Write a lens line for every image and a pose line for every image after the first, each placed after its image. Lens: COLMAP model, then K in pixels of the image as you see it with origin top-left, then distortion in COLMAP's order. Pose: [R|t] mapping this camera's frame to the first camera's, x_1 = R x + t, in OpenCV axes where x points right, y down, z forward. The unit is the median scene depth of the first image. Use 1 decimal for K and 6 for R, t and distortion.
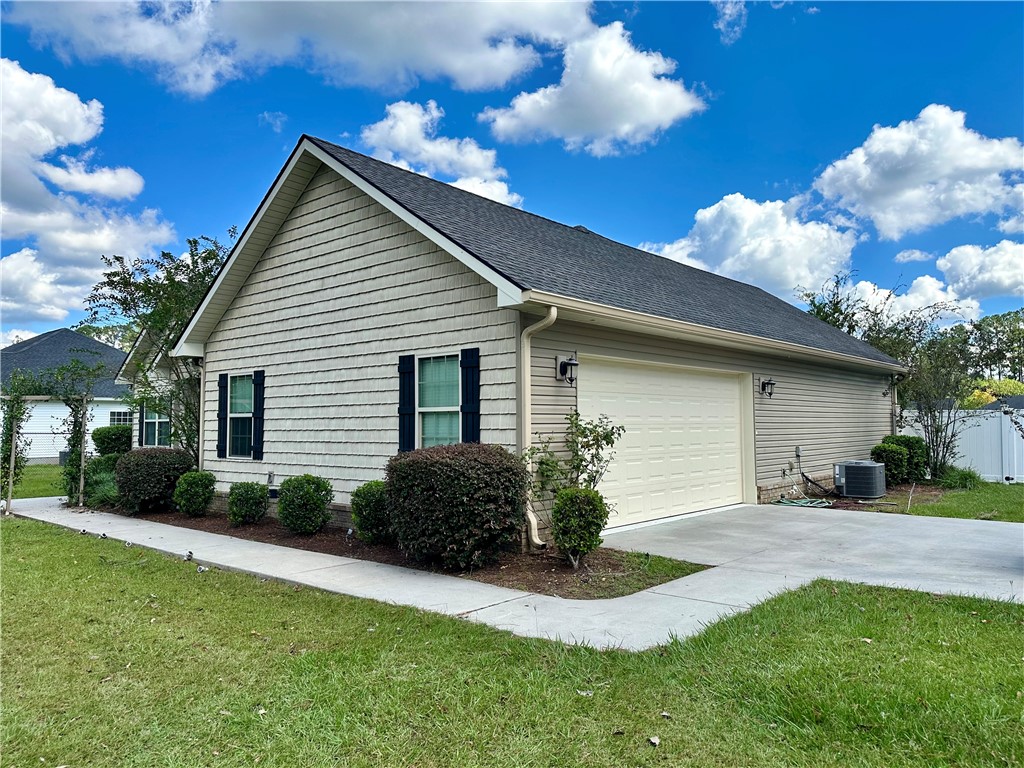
lens RADIAL K [[715.9, 0, 506.6], [0, 715.9, 390.7], [0, 0, 1]] dist [0.060413, -0.070151]
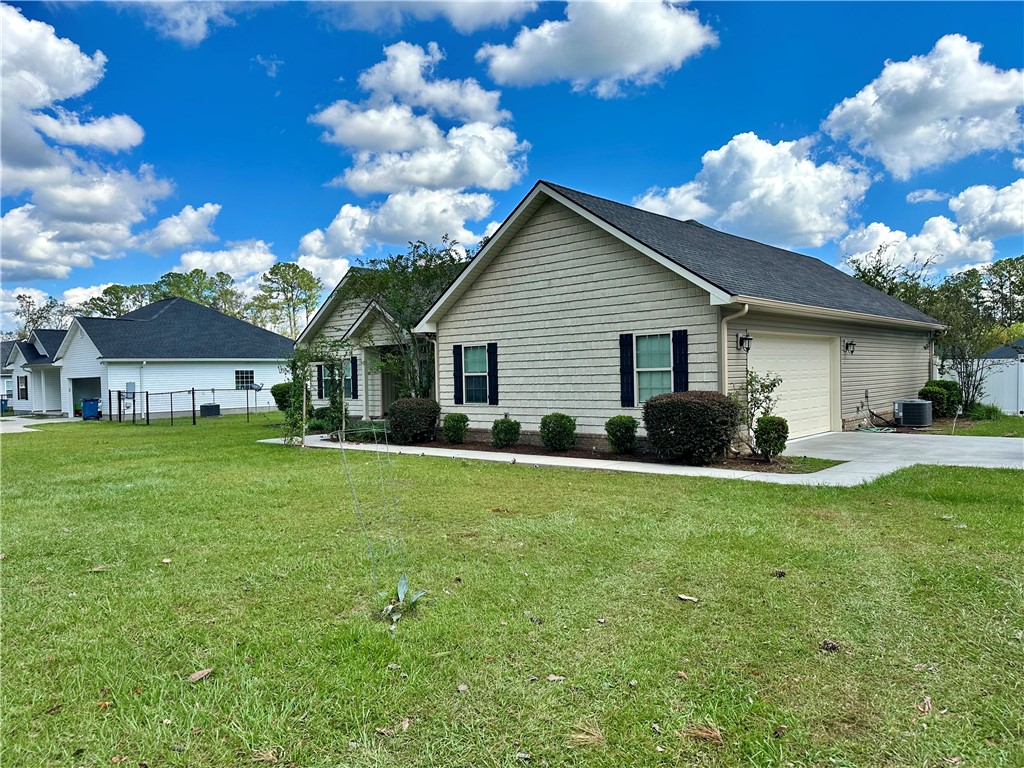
lens RADIAL K [[715.9, 0, 512.7], [0, 715.9, 382.2], [0, 0, 1]] dist [0.060413, -0.070151]
pose [[0.999837, -0.017597, -0.004121, -0.321224], [0.017805, 0.998192, 0.057415, -0.032953], [0.003103, -0.057479, 0.998342, -0.442965]]
